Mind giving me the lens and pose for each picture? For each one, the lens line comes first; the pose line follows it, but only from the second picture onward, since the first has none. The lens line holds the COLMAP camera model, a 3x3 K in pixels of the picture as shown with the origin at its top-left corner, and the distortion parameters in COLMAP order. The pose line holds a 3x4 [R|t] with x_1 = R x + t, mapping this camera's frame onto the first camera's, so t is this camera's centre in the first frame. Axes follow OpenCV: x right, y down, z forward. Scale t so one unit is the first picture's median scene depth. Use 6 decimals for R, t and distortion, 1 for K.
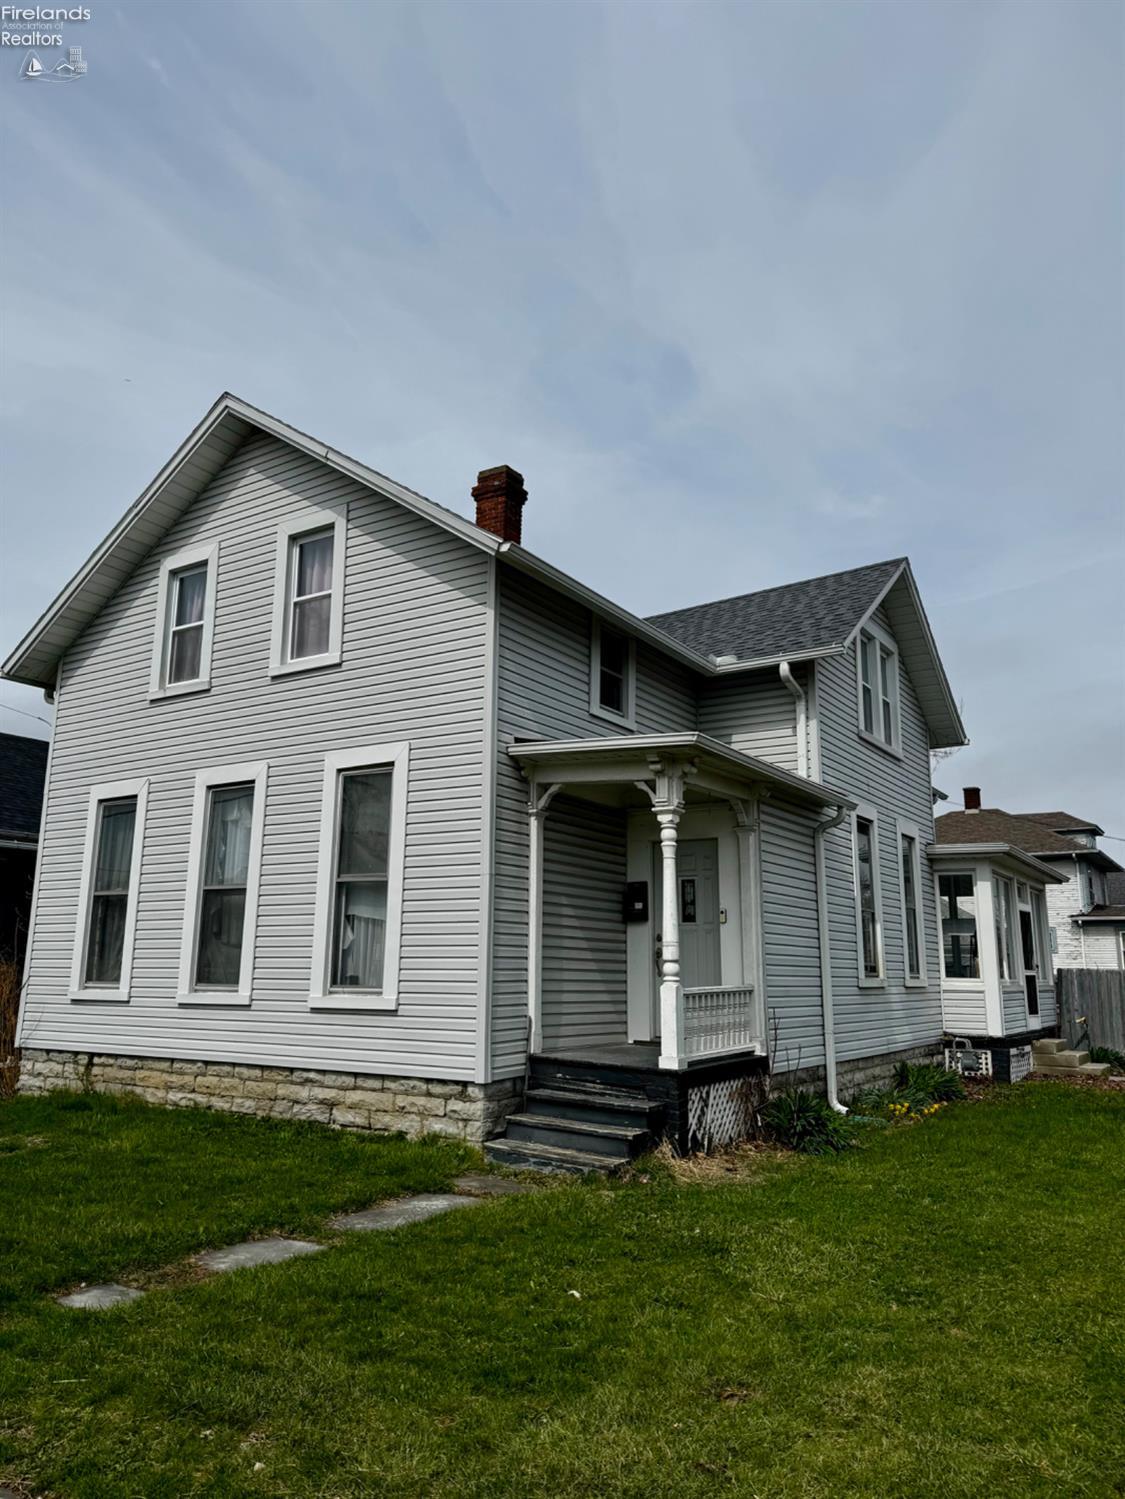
lens RADIAL K [[1049.3, 0, 567.0], [0, 1049.3, 742.7], [0, 0, 1]] dist [0.040028, -0.062249]
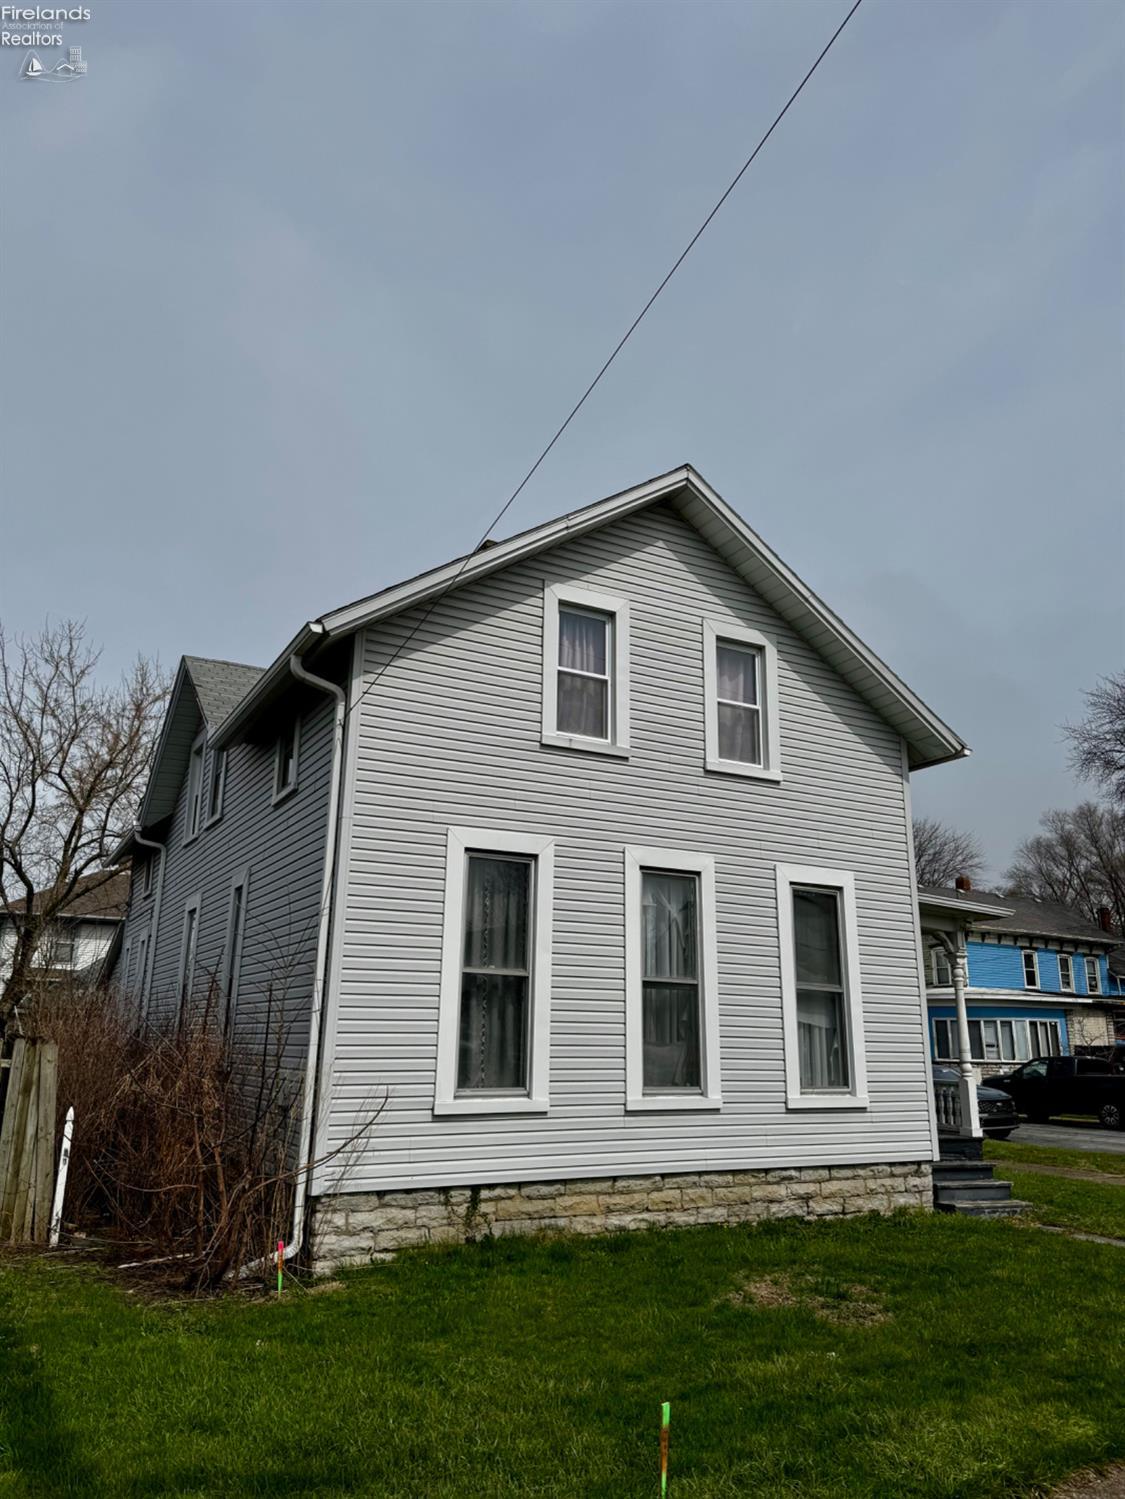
lens RADIAL K [[1049.3, 0, 550.0], [0, 1049.3, 744.7], [0, 0, 1]] dist [0.040028, -0.062249]
pose [[0.484806, 0.232861, 0.843053, -1.234261], [-0.193703, 0.968556, -0.156135, 0.101004], [-0.852902, -0.087607, 0.514668, 0.636069]]
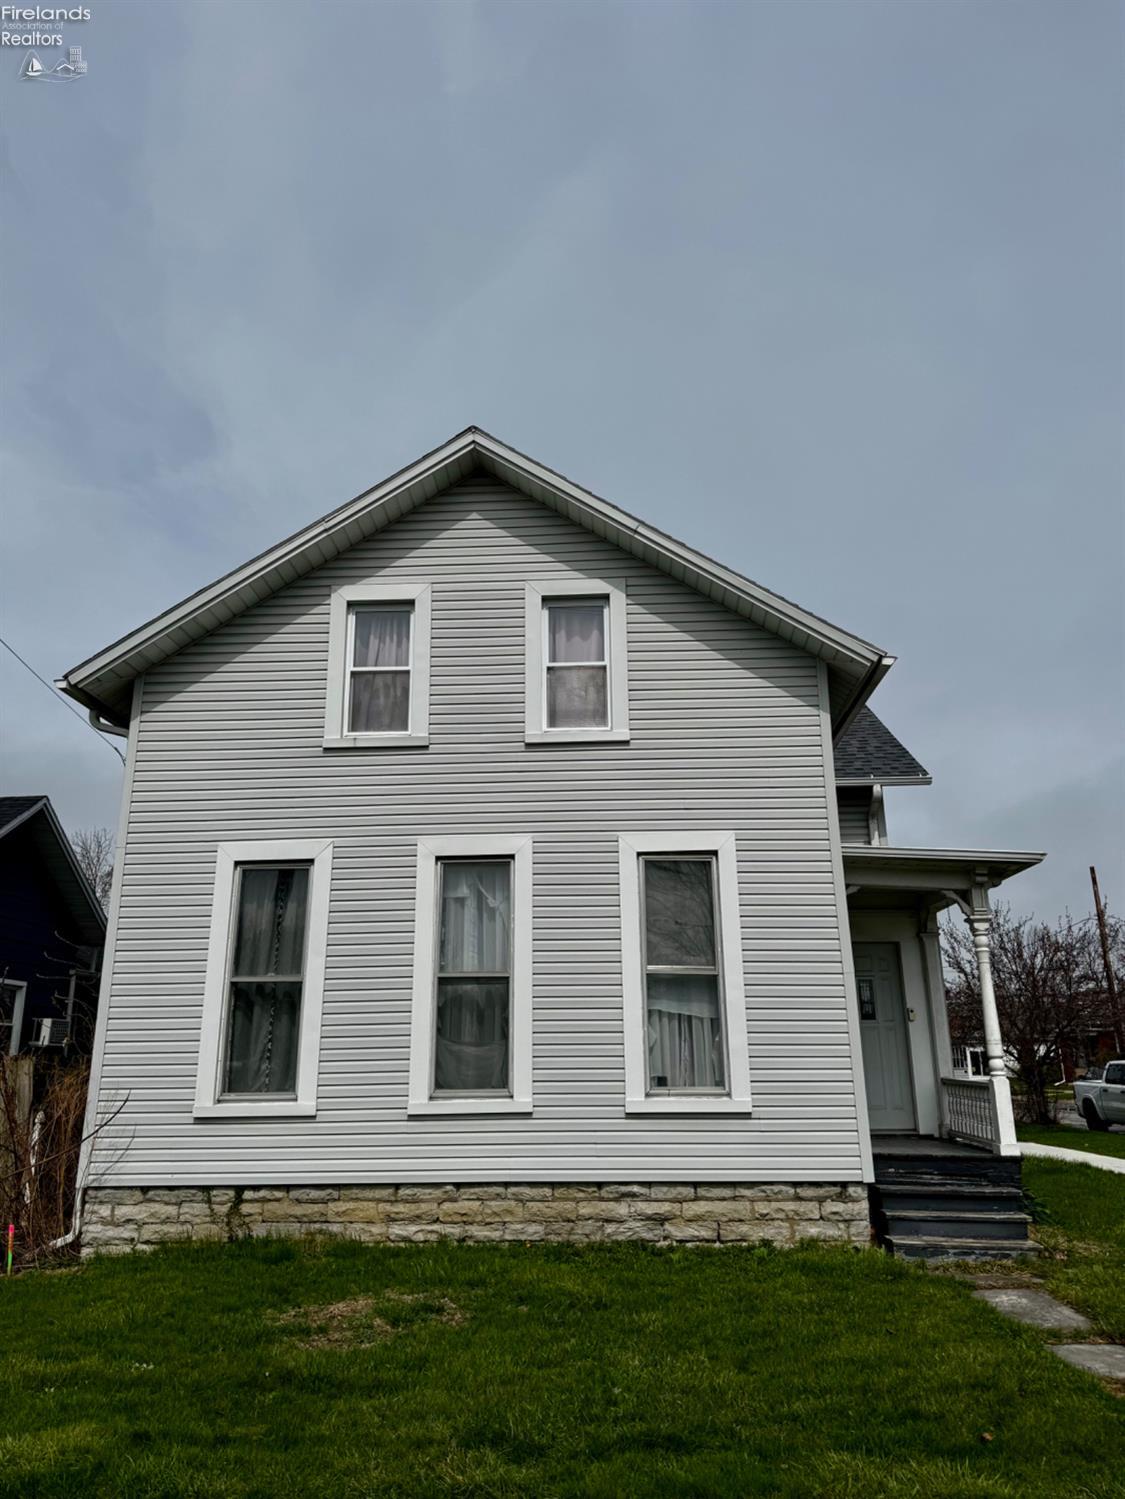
lens RADIAL K [[1049.3, 0, 558.4], [0, 1049.3, 740.2], [0, 0, 1]] dist [0.040028, -0.062249]
pose [[0.865602, 0.127919, 0.484117, -0.721166], [-0.087908, 0.990624, -0.104575, 0.028491], [-0.492955, 0.047962, 0.868732, 0.198778]]
